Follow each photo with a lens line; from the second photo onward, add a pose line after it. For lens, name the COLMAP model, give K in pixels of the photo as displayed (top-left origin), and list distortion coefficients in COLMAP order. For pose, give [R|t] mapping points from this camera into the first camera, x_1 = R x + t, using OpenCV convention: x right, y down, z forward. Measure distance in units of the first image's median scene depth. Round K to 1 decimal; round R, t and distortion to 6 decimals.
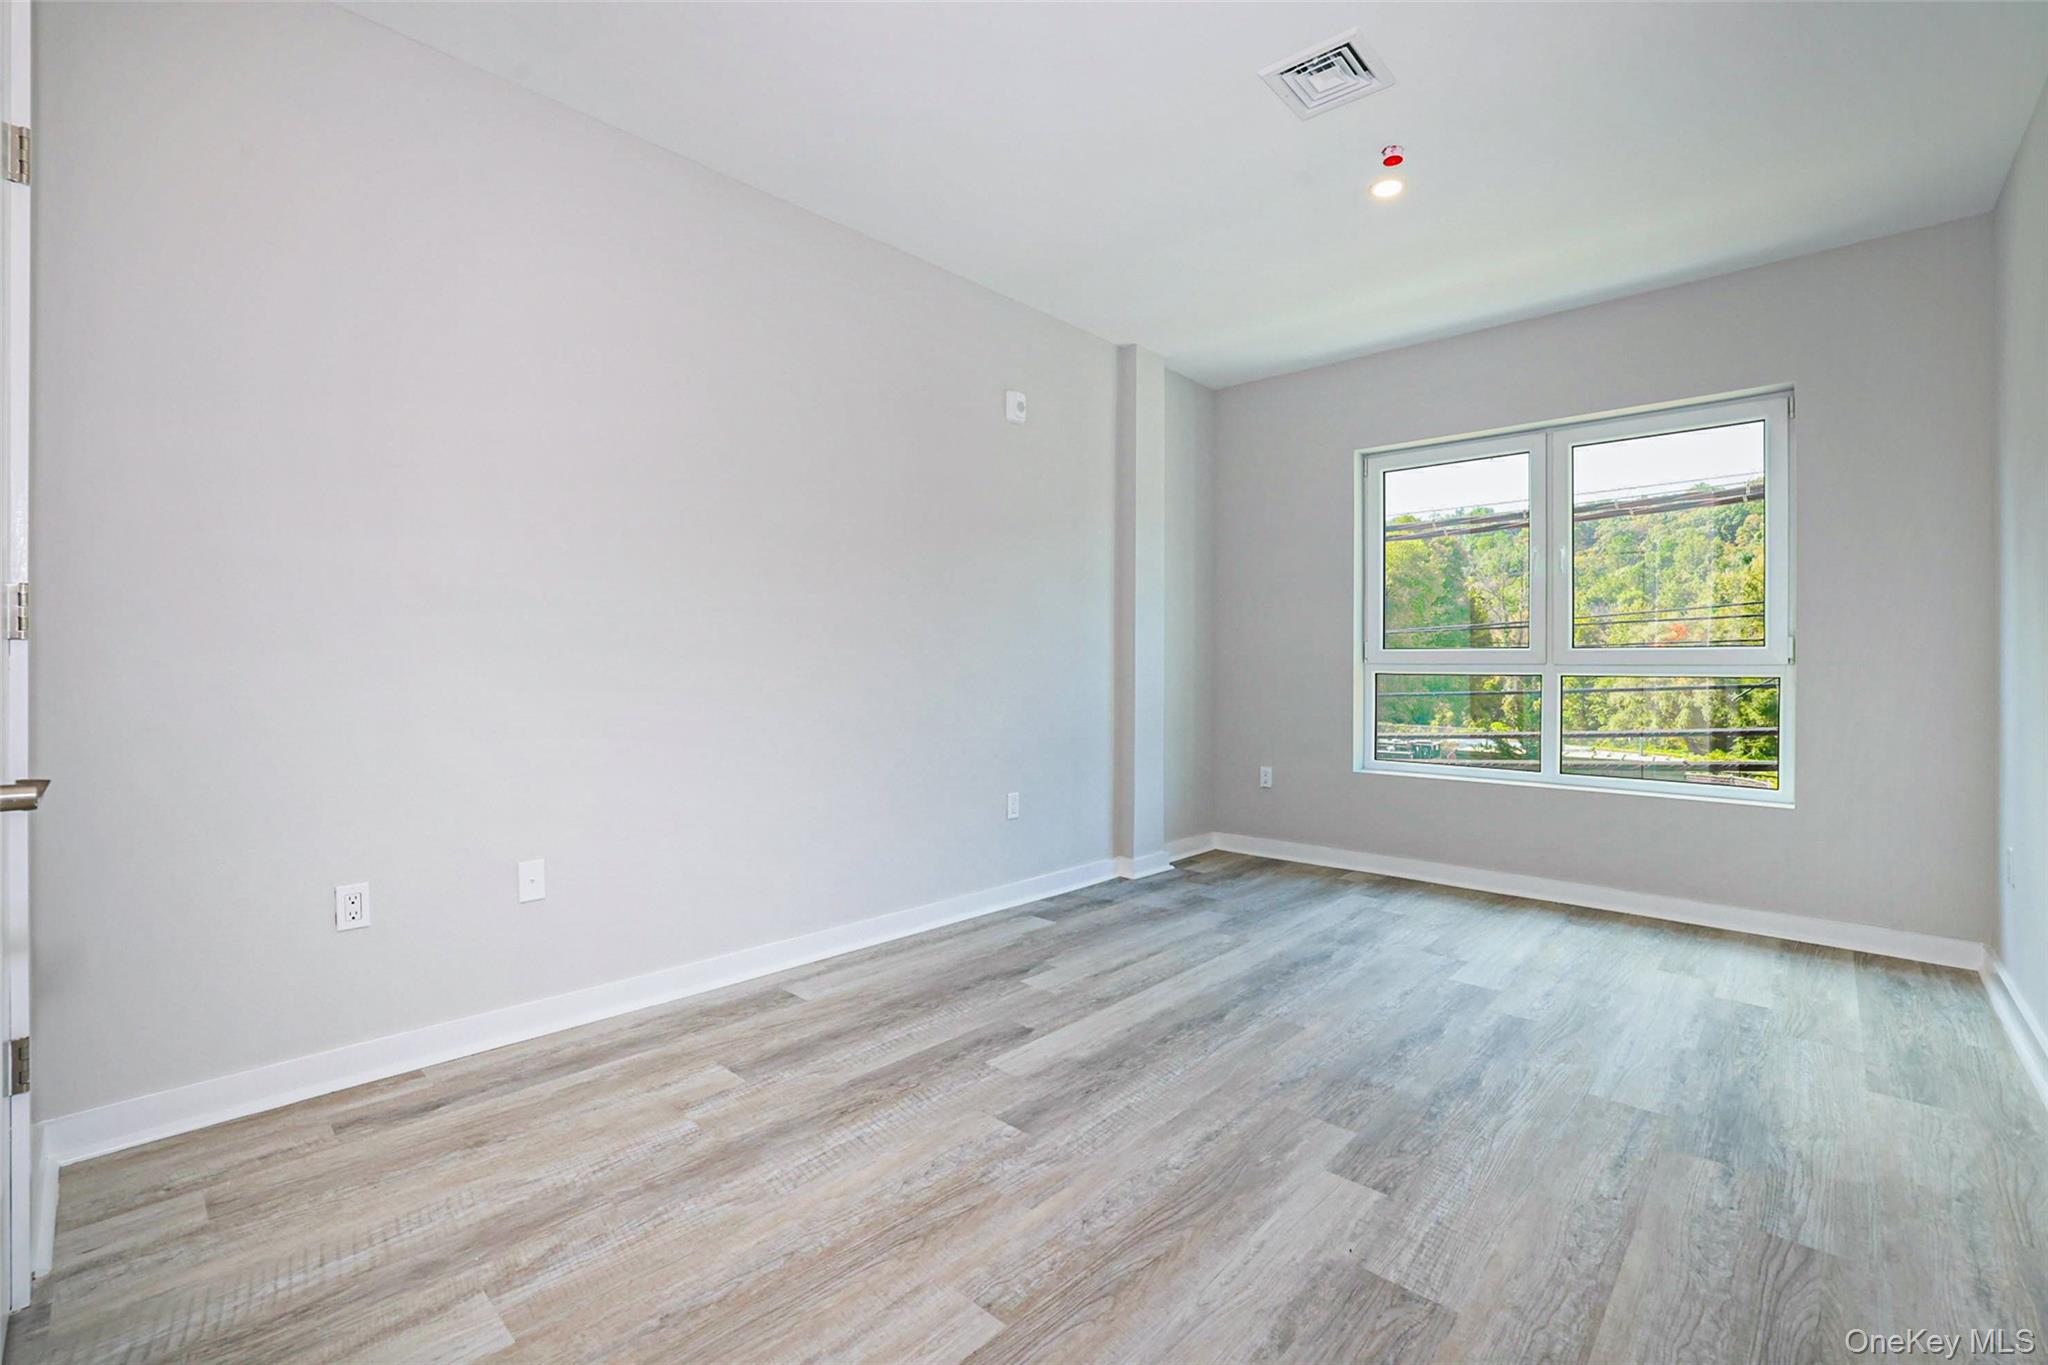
lens RADIAL K [[876.3, 0, 1006.0], [0, 876.3, 669.5], [0, 0, 1]] dist [-0.046392, 0.015110]
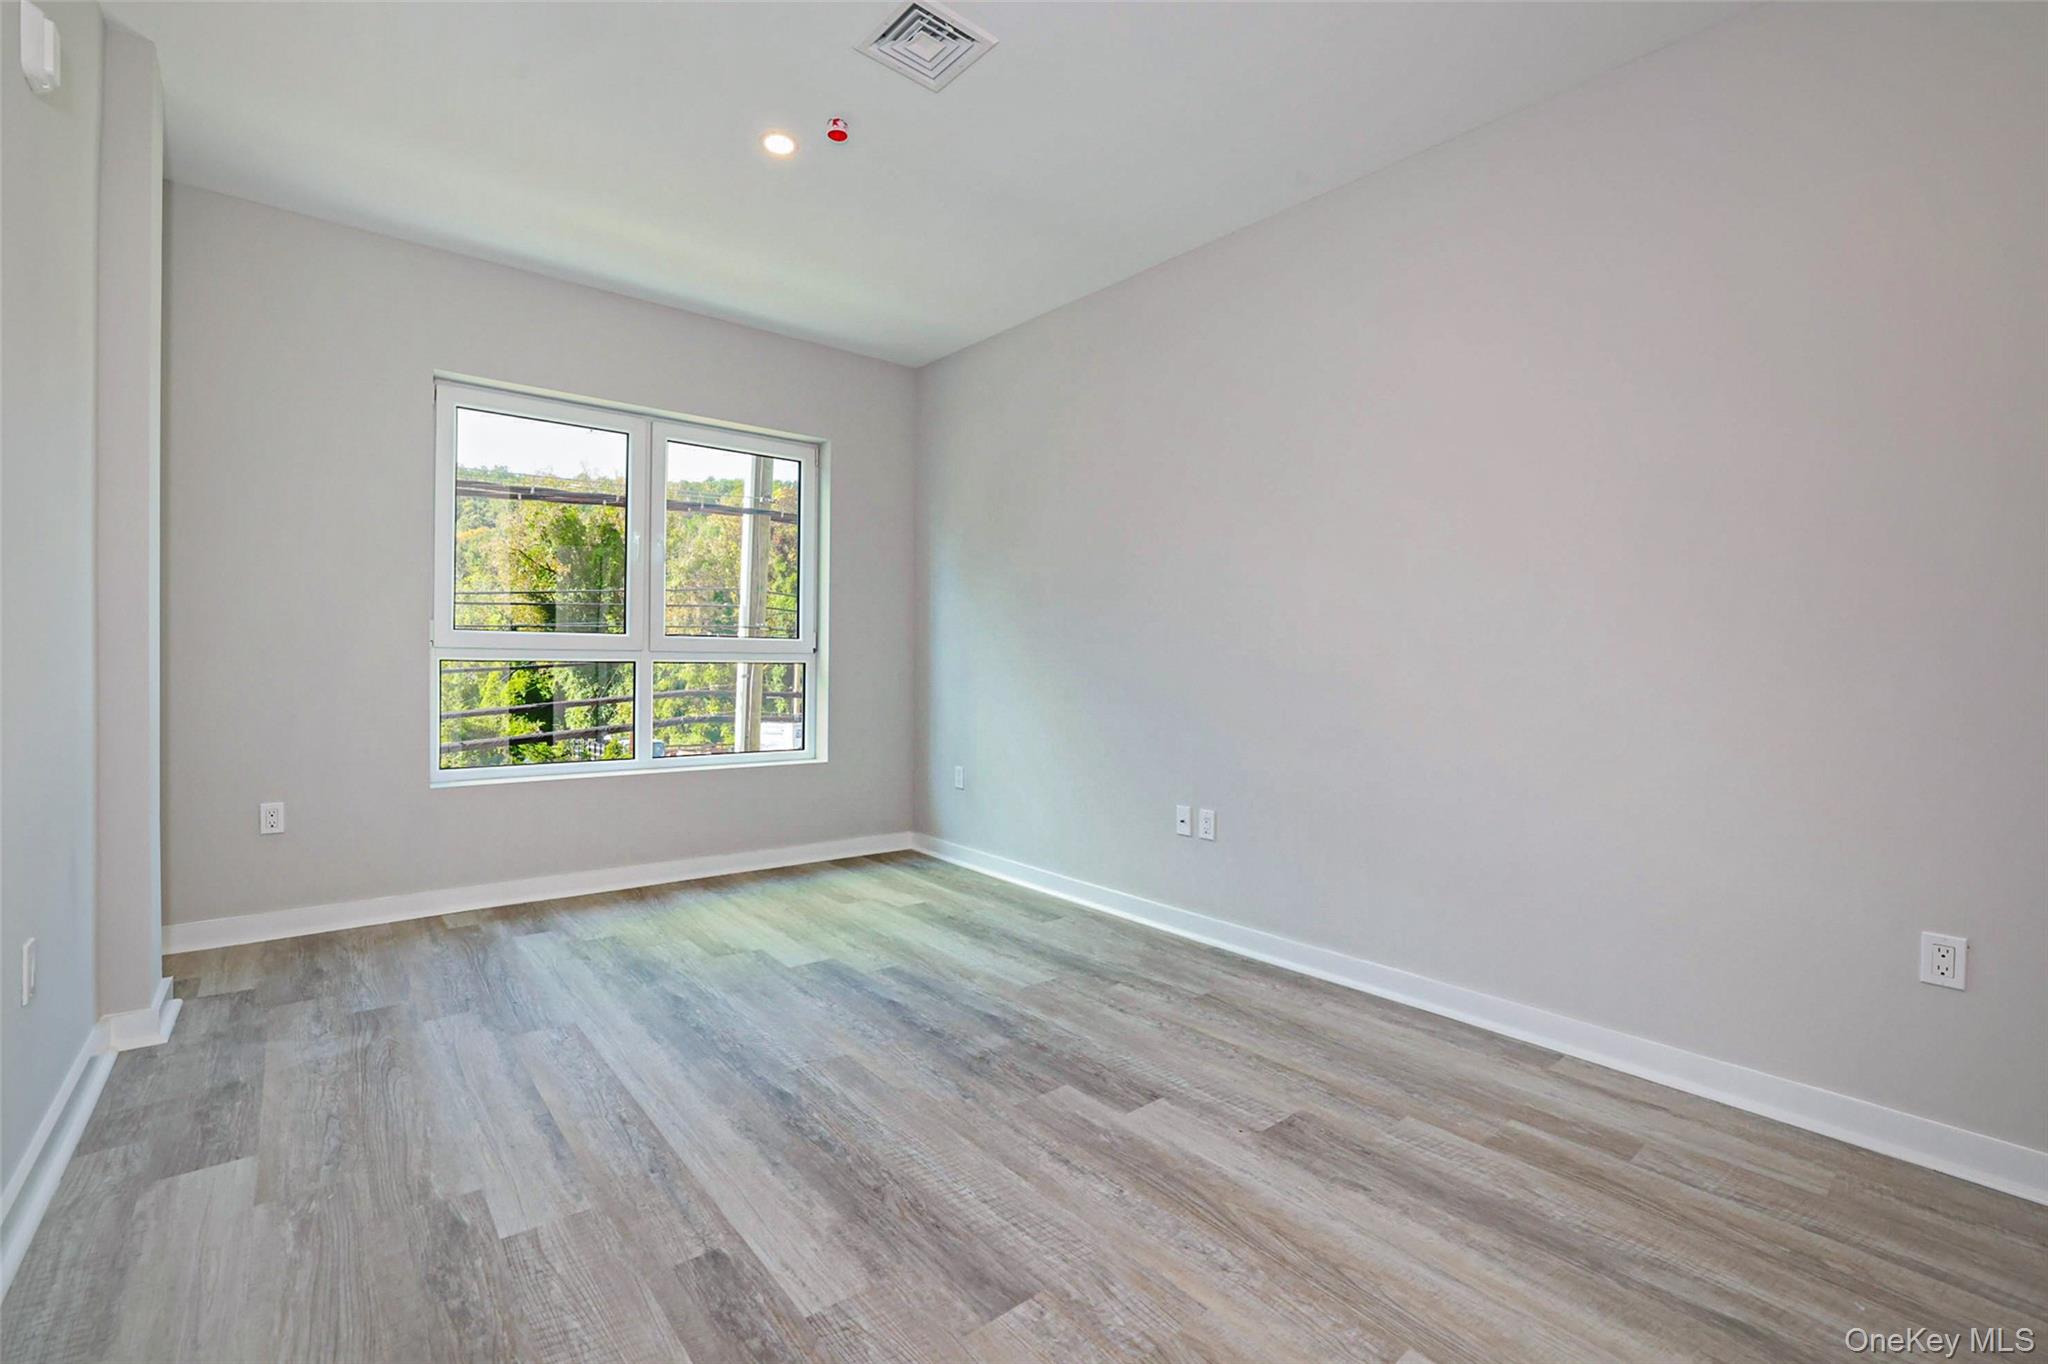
lens RADIAL K [[894.3, 0, 1023.1], [0, 894.3, 665.4], [0, 0, 1]] dist [-0.049135, 0.017206]
pose [[0.113247, -0.009739, 0.993519, -0.573202], [-0.010259, 0.999887, 0.010971, -0.004208], [-0.993514, -0.011435, 0.113134, 0.754219]]
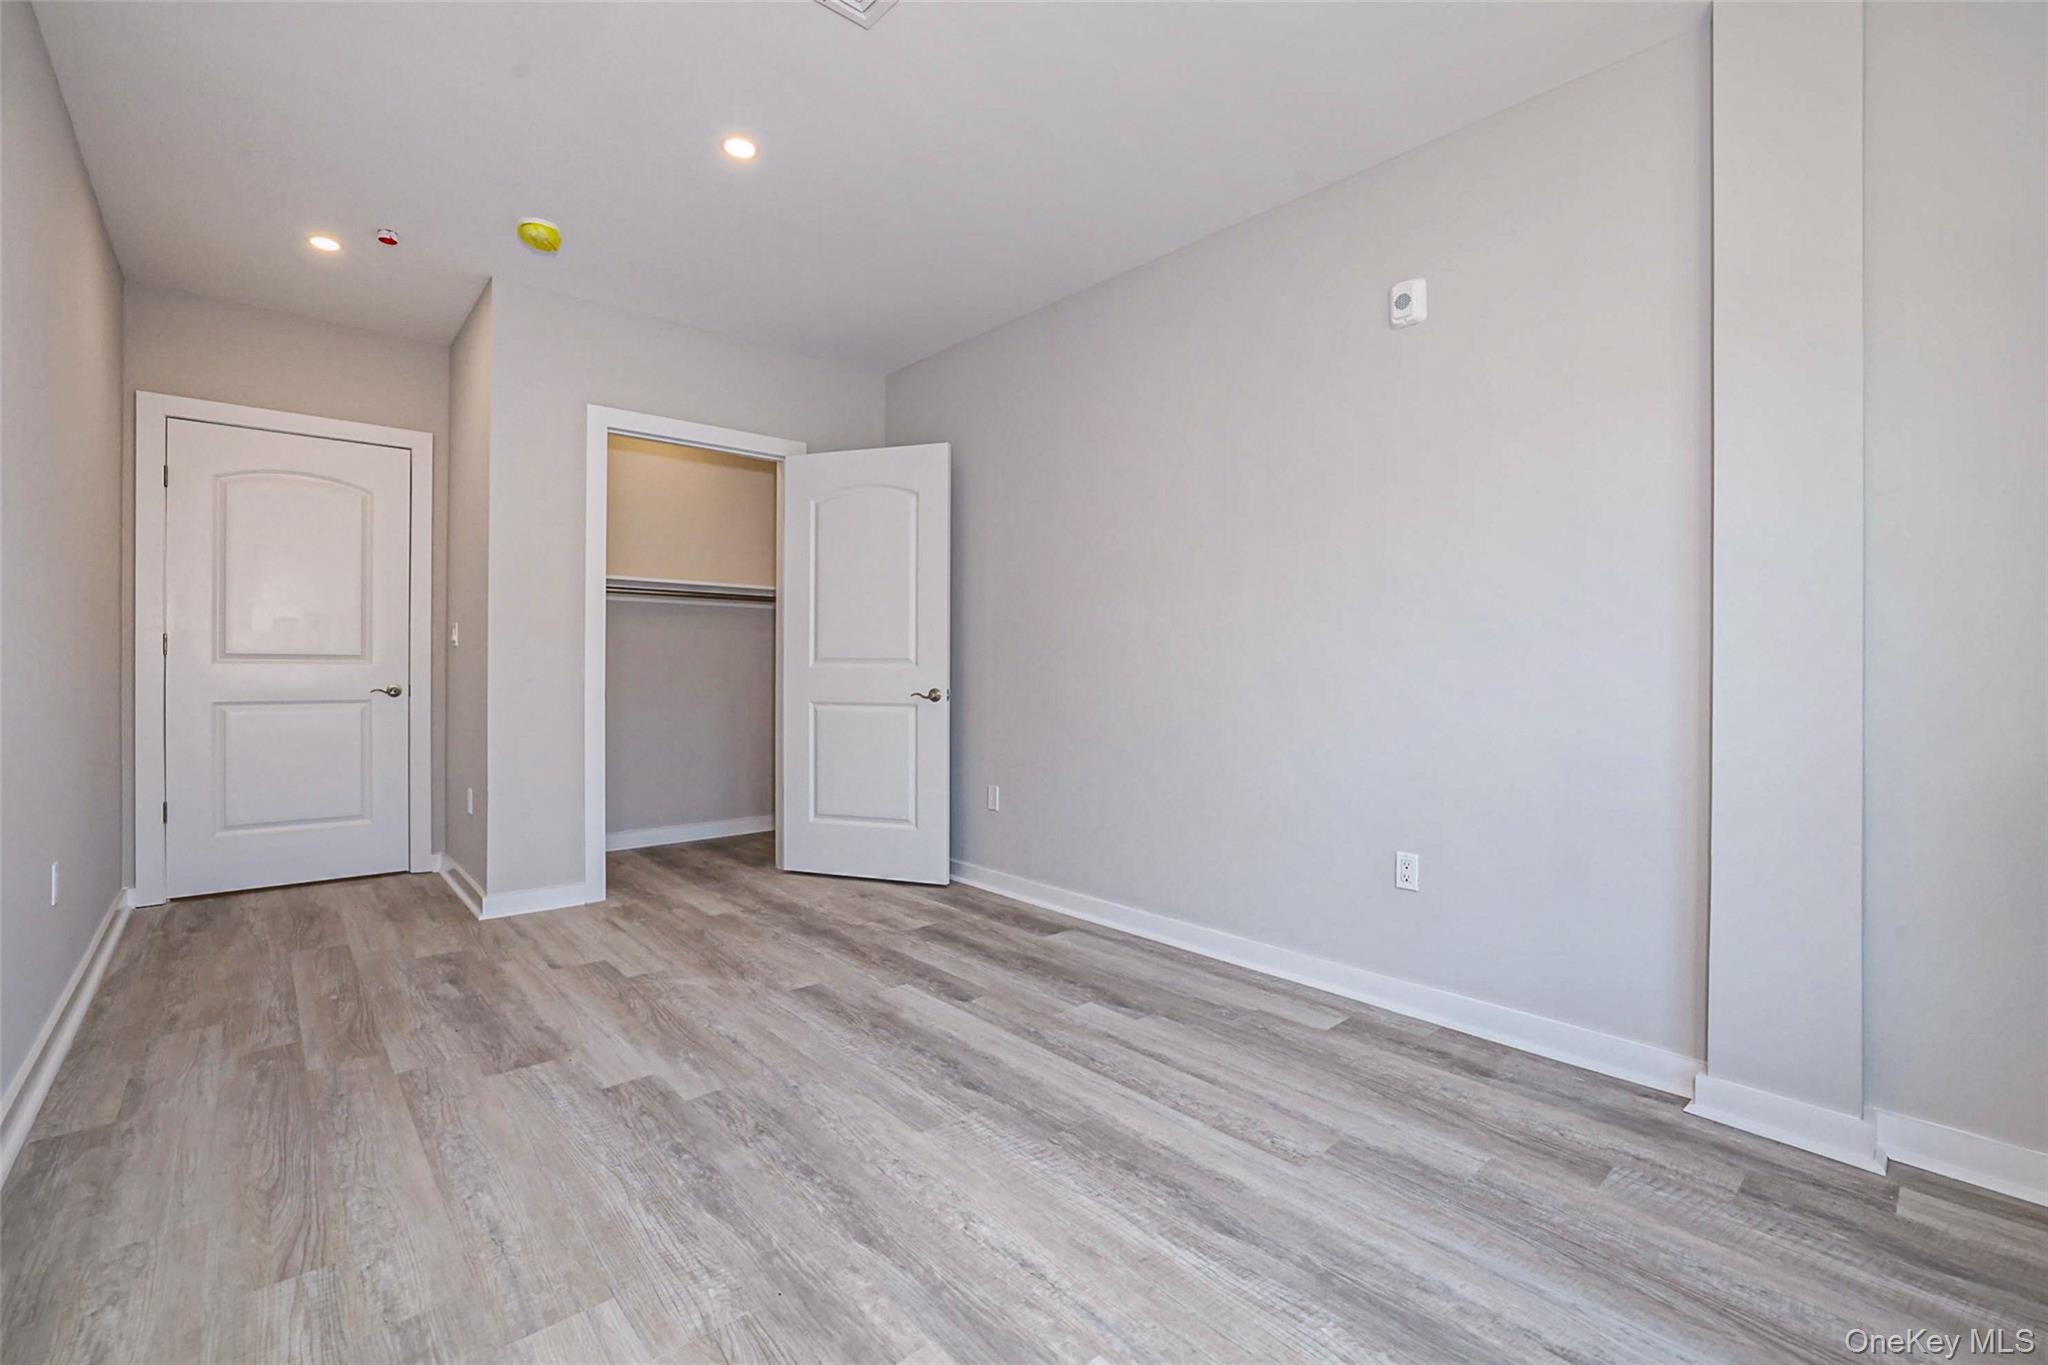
lens RADIAL K [[894.3, 0, 1023.1], [0, 894.3, 665.9], [0, 0, 1]] dist [-0.049135, 0.017206]
pose [[-0.079150, -0.009121, -0.996821, 1.180784], [-0.011434, 0.999901, -0.008241, 0.005526], [0.996797, 0.010746, -0.079247, 1.206972]]
